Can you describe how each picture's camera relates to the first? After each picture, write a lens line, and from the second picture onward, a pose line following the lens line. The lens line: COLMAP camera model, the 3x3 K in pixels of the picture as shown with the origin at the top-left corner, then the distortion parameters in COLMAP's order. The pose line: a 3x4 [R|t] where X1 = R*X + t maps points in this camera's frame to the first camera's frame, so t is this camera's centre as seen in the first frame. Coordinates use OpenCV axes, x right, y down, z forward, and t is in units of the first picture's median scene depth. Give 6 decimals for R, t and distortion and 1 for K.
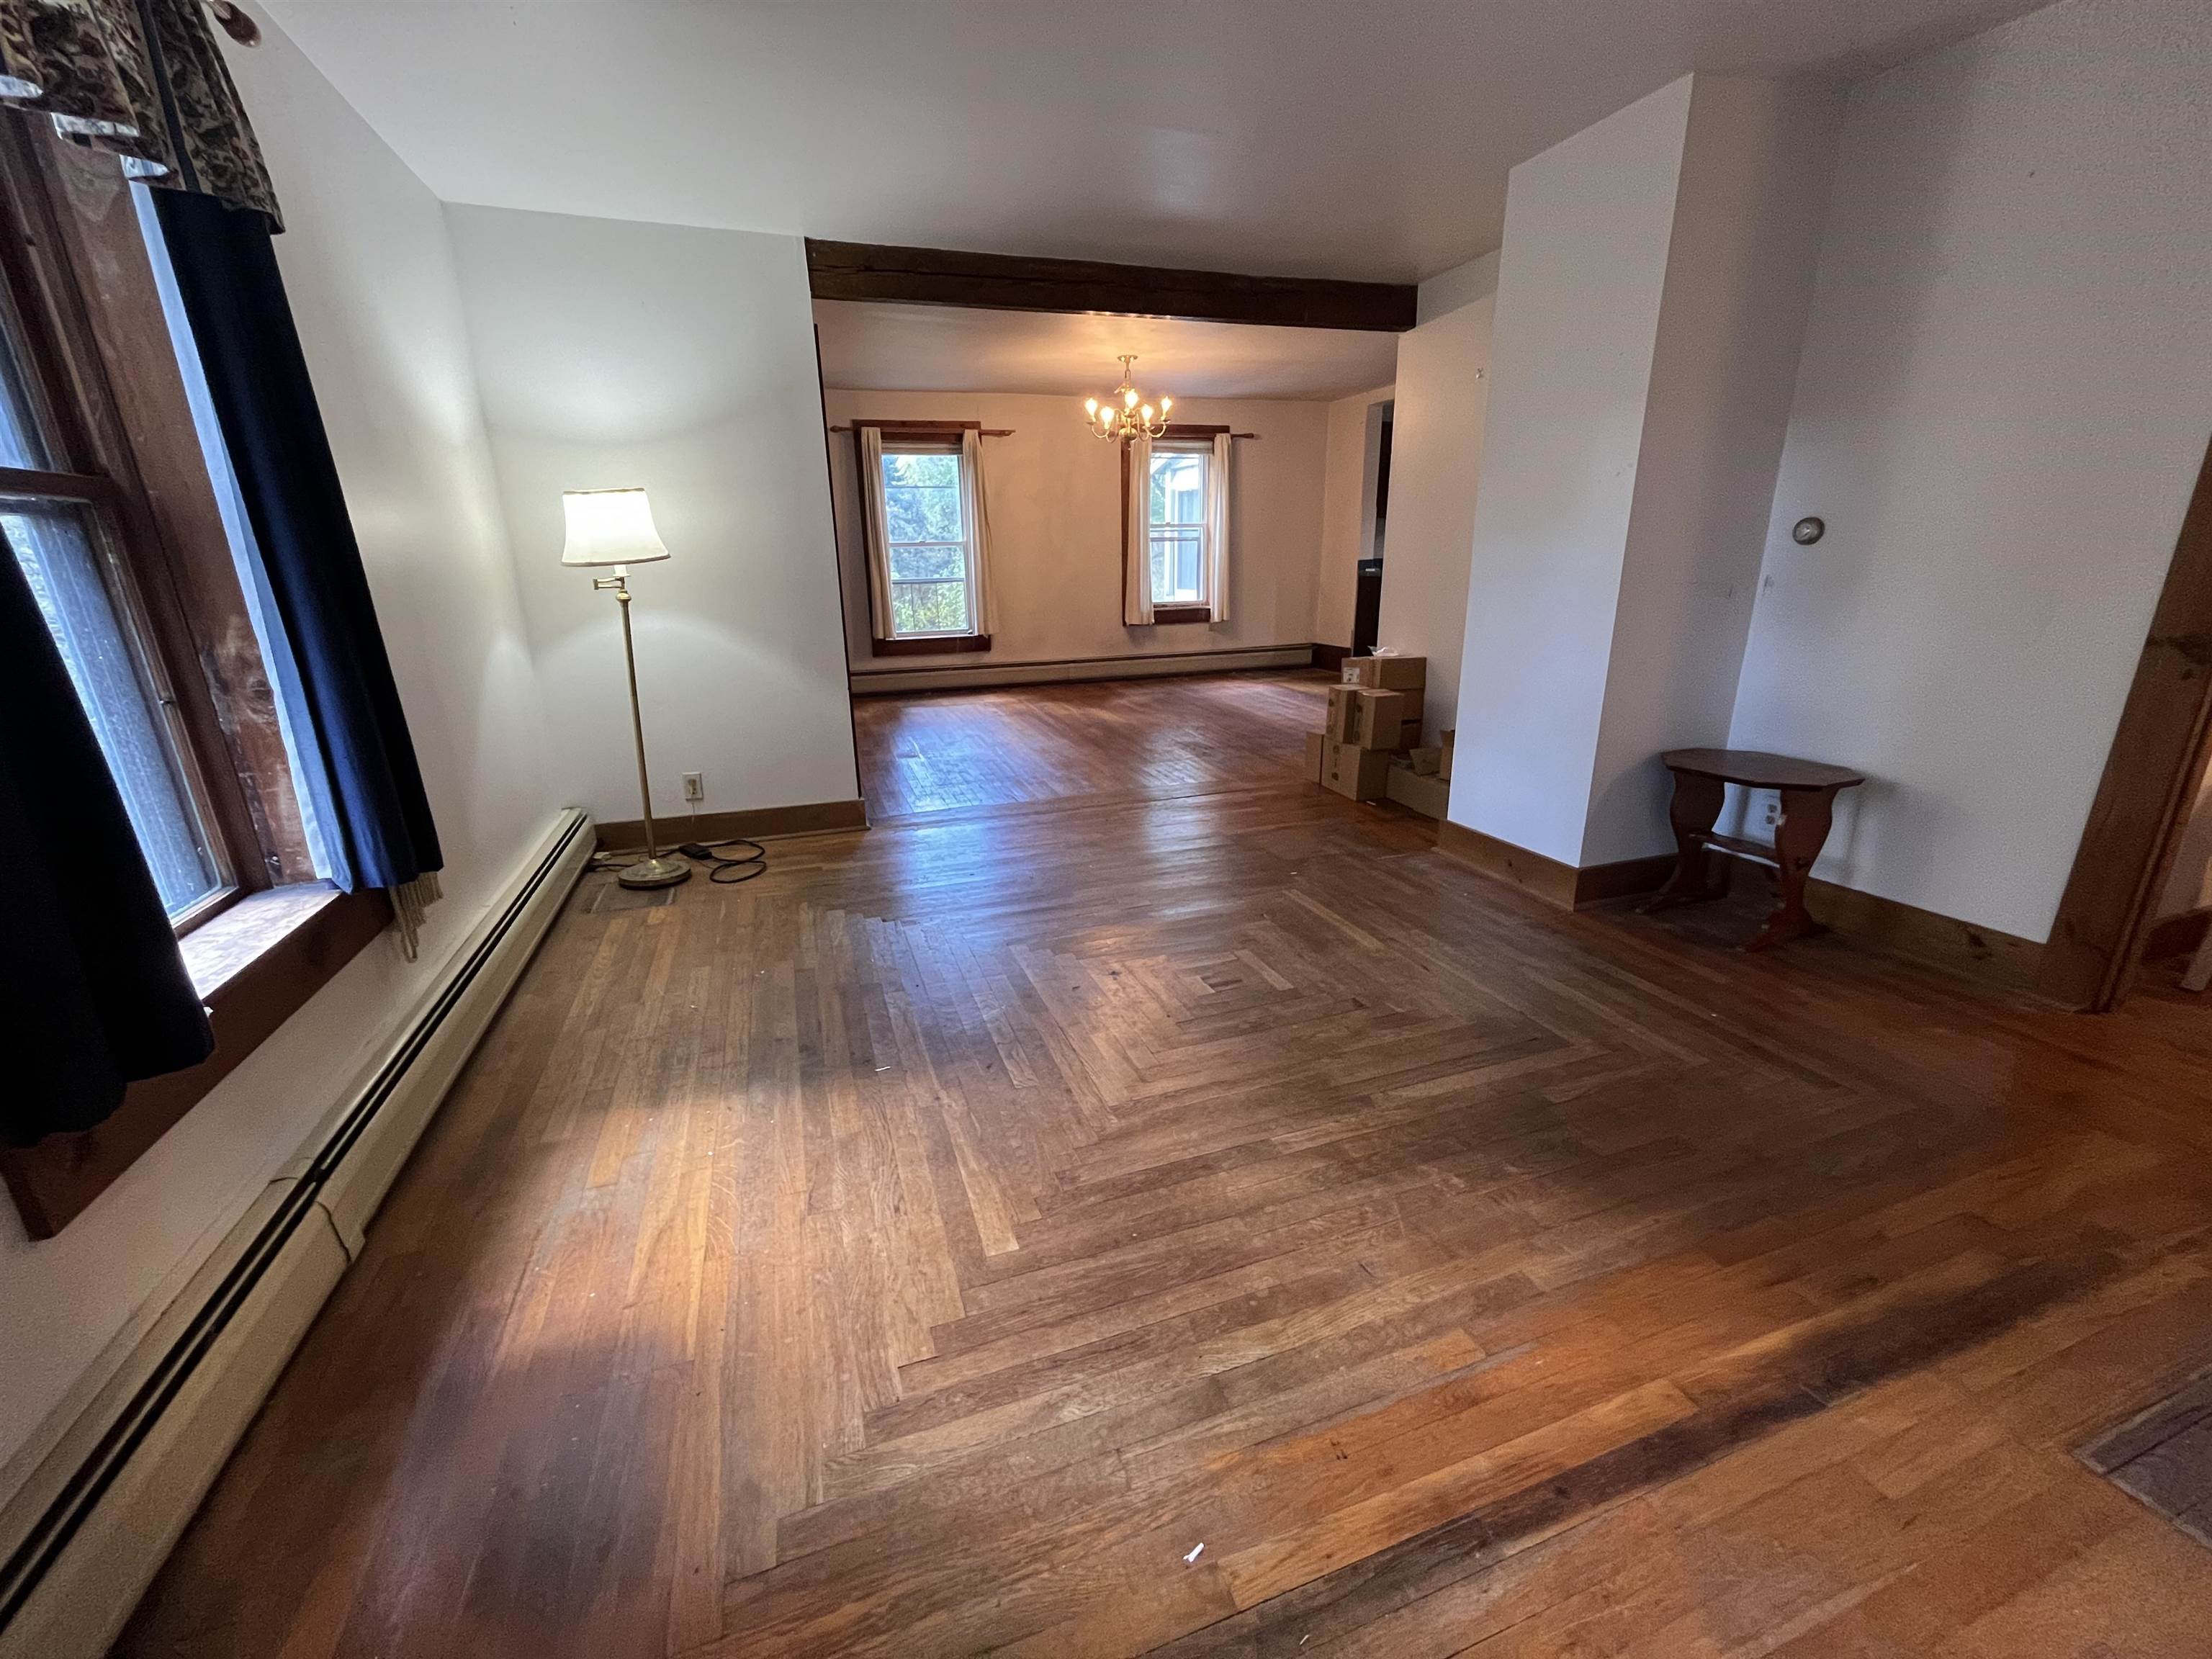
lens RADIAL K [[902.7, 0, 1100.9], [0, 902.7, 821.9], [0, 0, 1]] dist [0.000561, 0.000395]
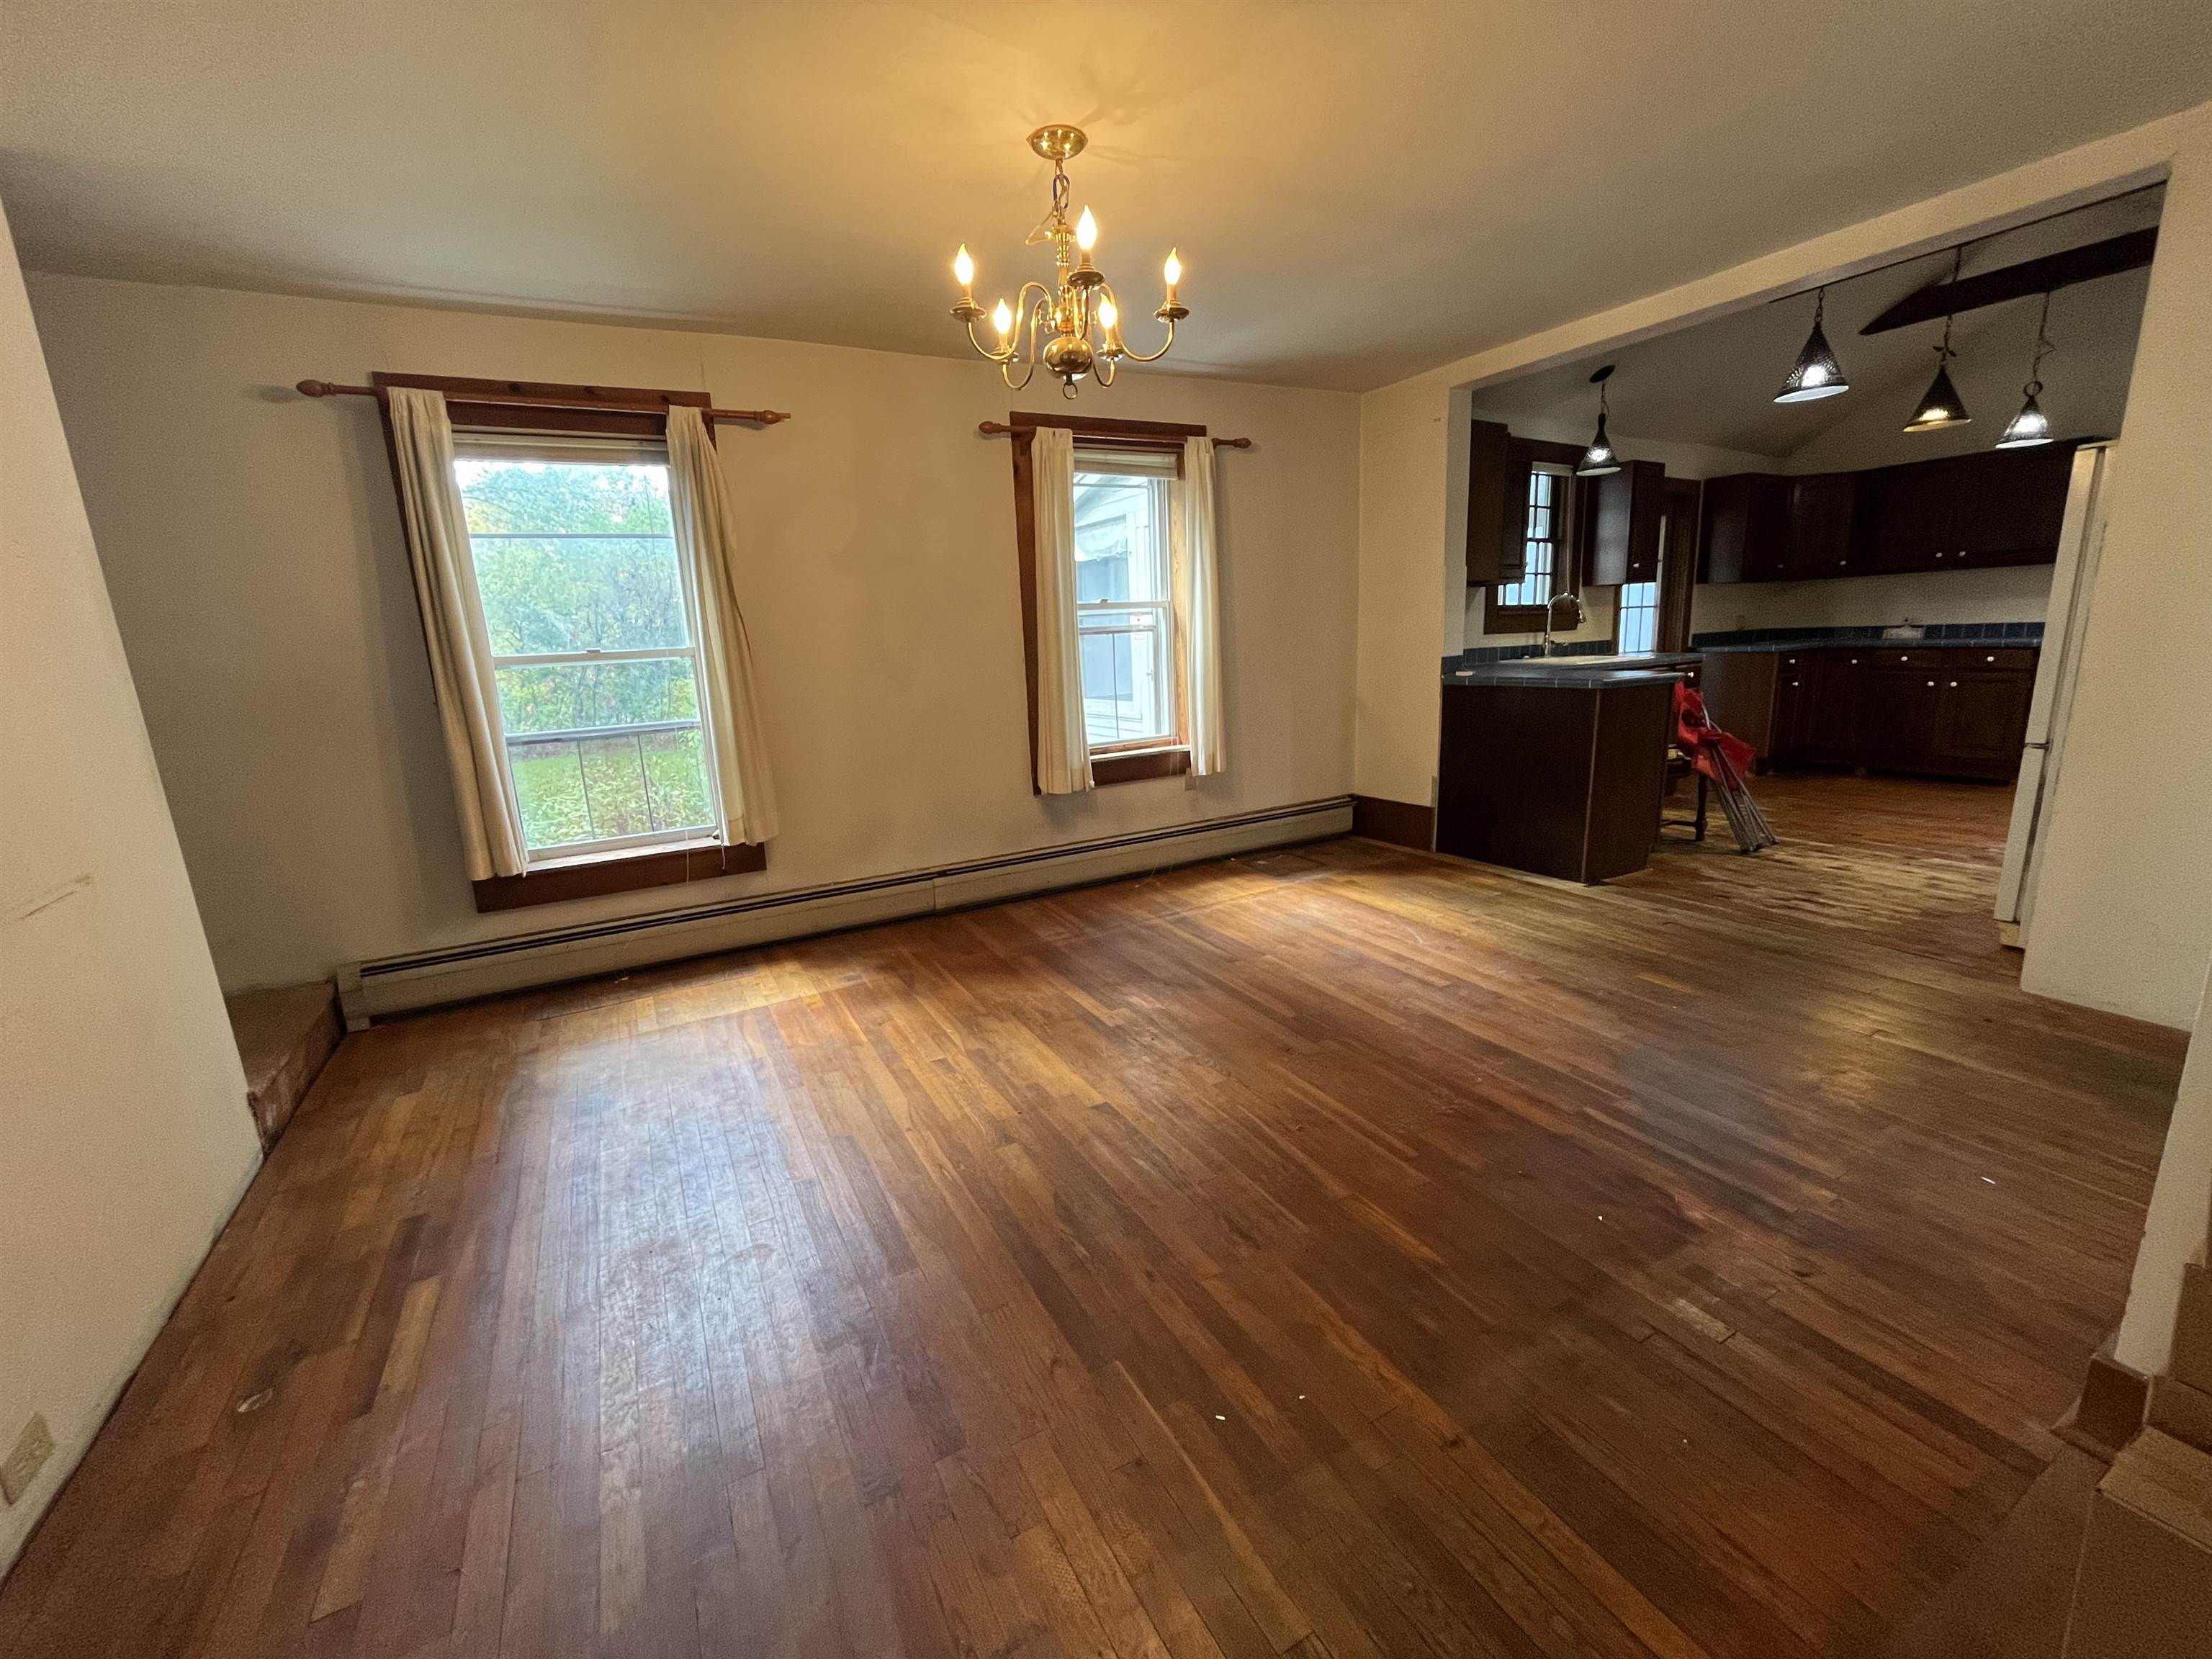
lens RADIAL K [[895.8, 0, 1102.5], [0, 895.8, 827.2], [0, 0, 1]] dist [-0.003480, 0.000549]
pose [[0.986700, -0.062066, 0.150239, -0.018944], [0.074338, 0.994218, -0.077489, -0.182947], [-0.144561, 0.087627, 0.985608, 0.569901]]
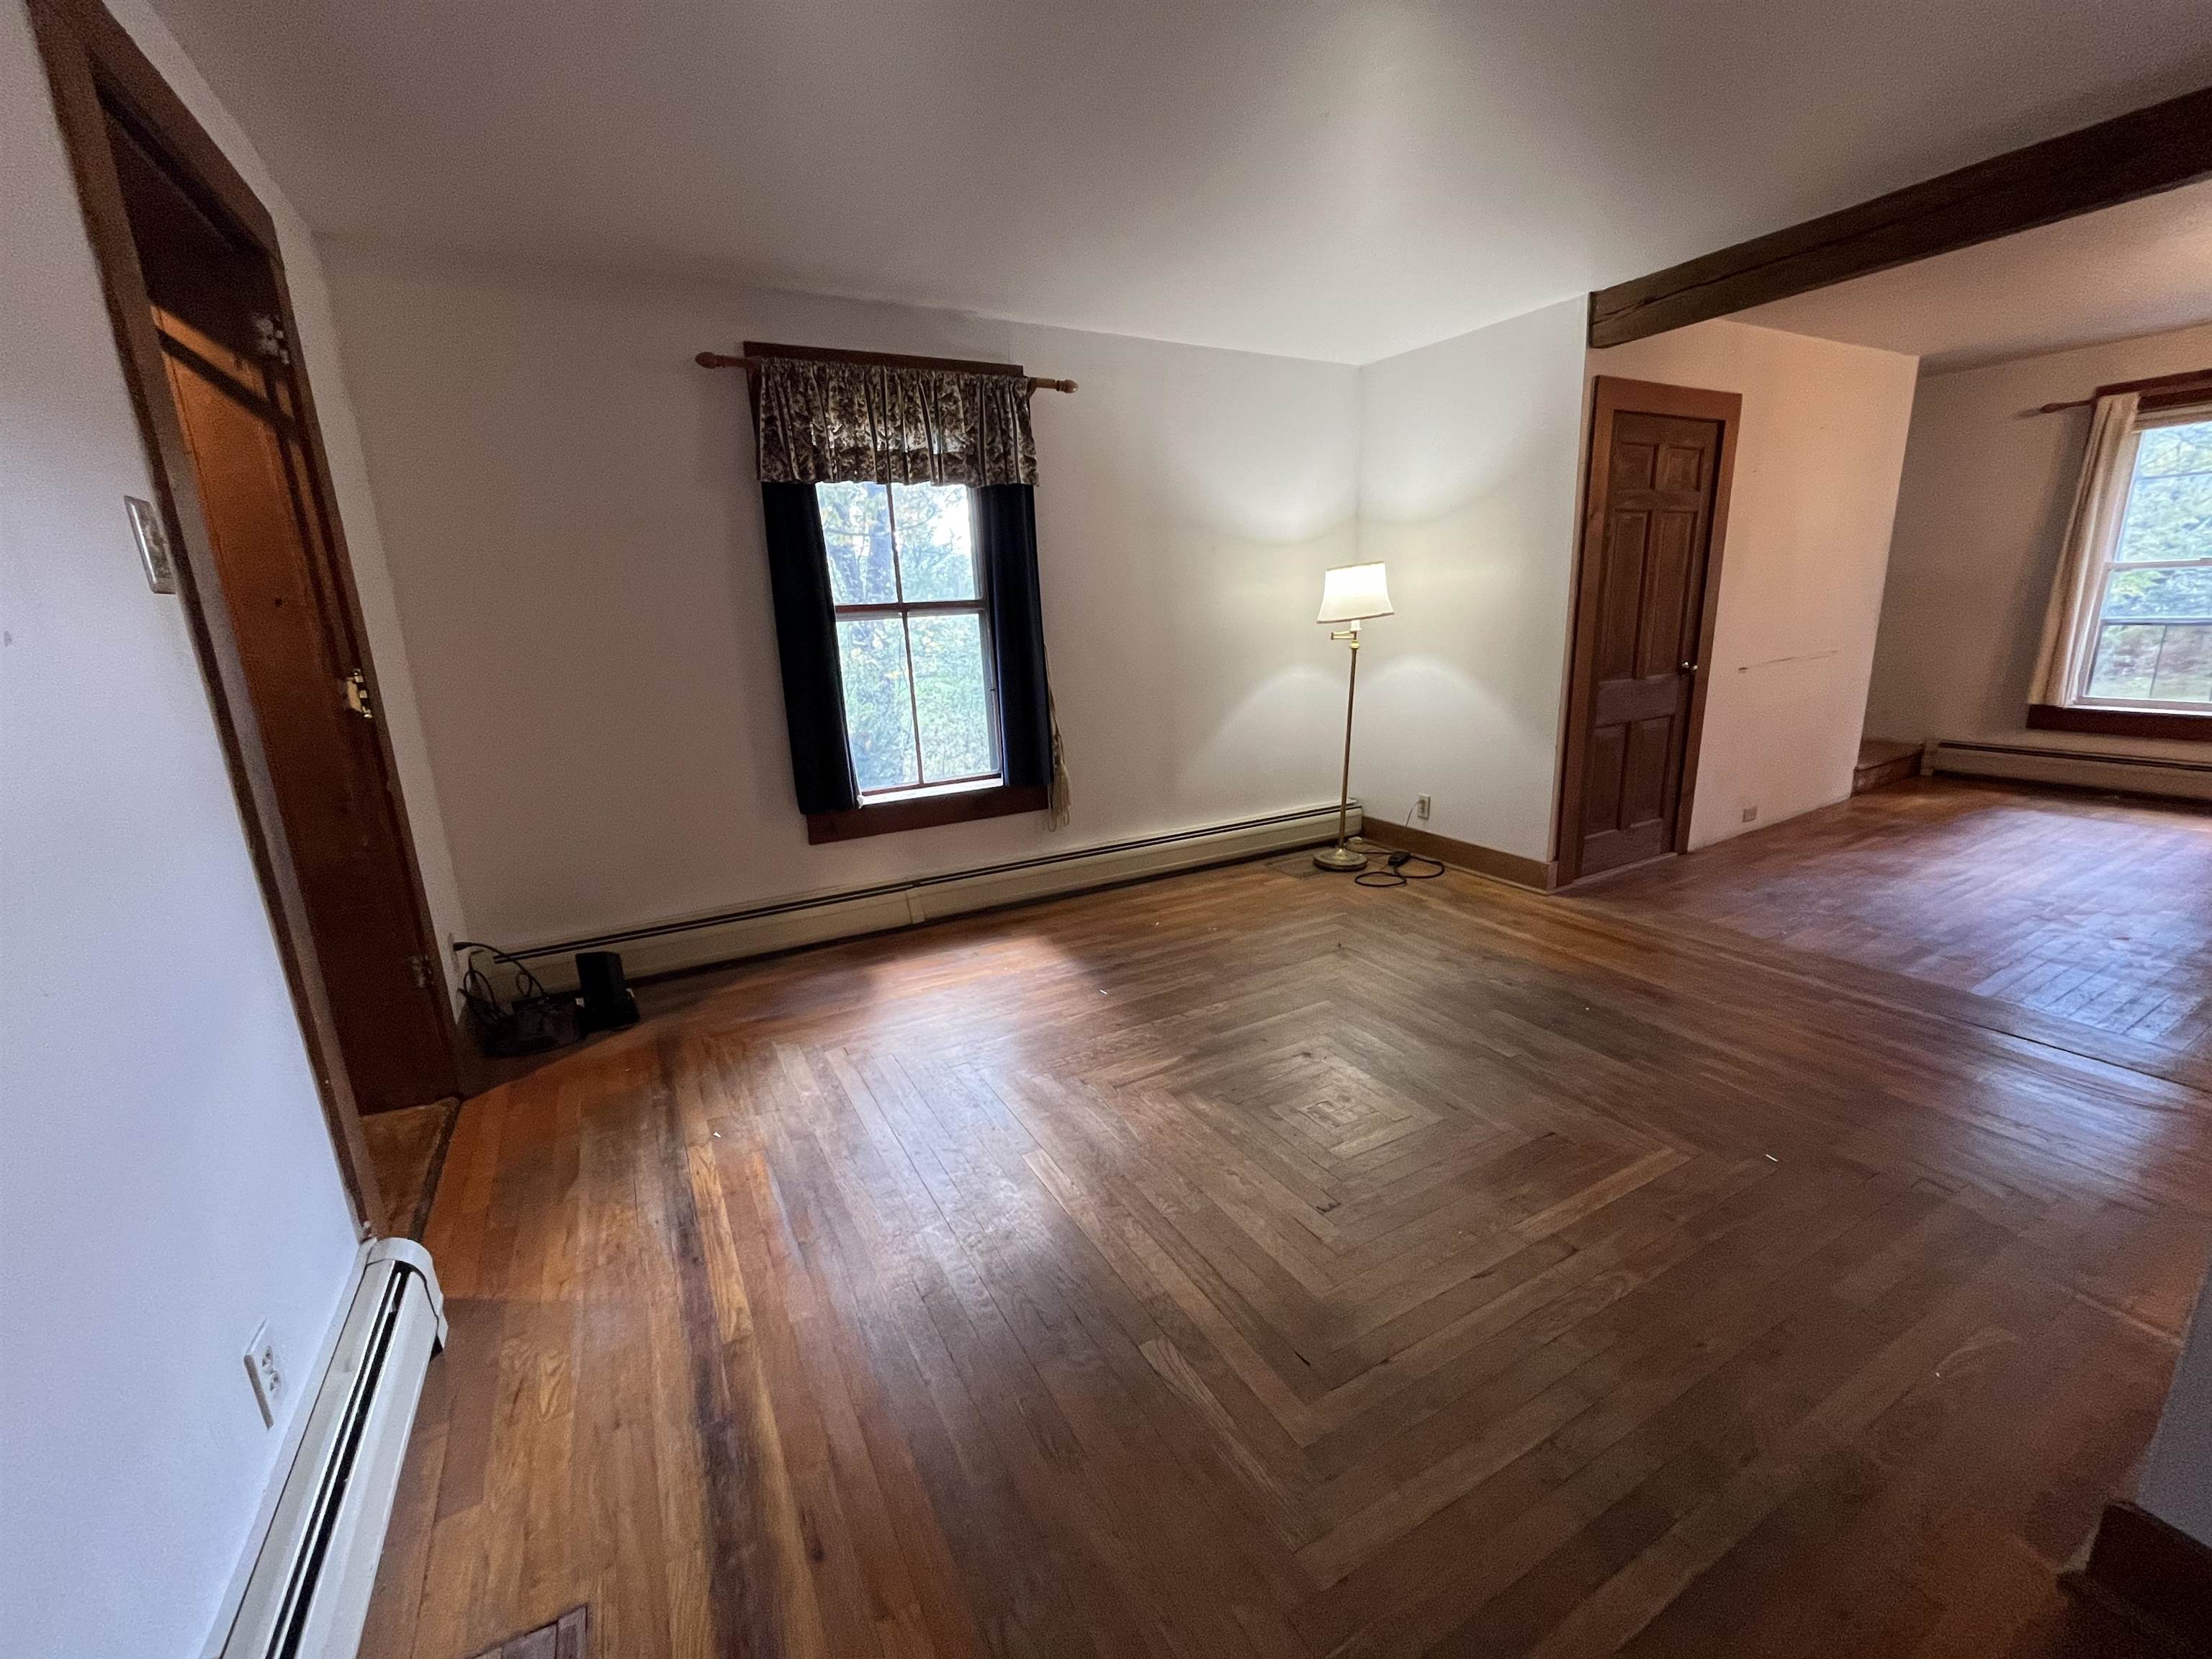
lens RADIAL K [[896.9, 0, 1102.4], [0, 896.9, 824.2], [0, 0, 1]] dist [-0.002825, -0.000361]
pose [[0.165072, 0.246283, -0.955037, 0.331325], [-0.245900, 0.948020, 0.201971, -0.083661], [0.955136, 0.201503, 0.217053, 0.201102]]
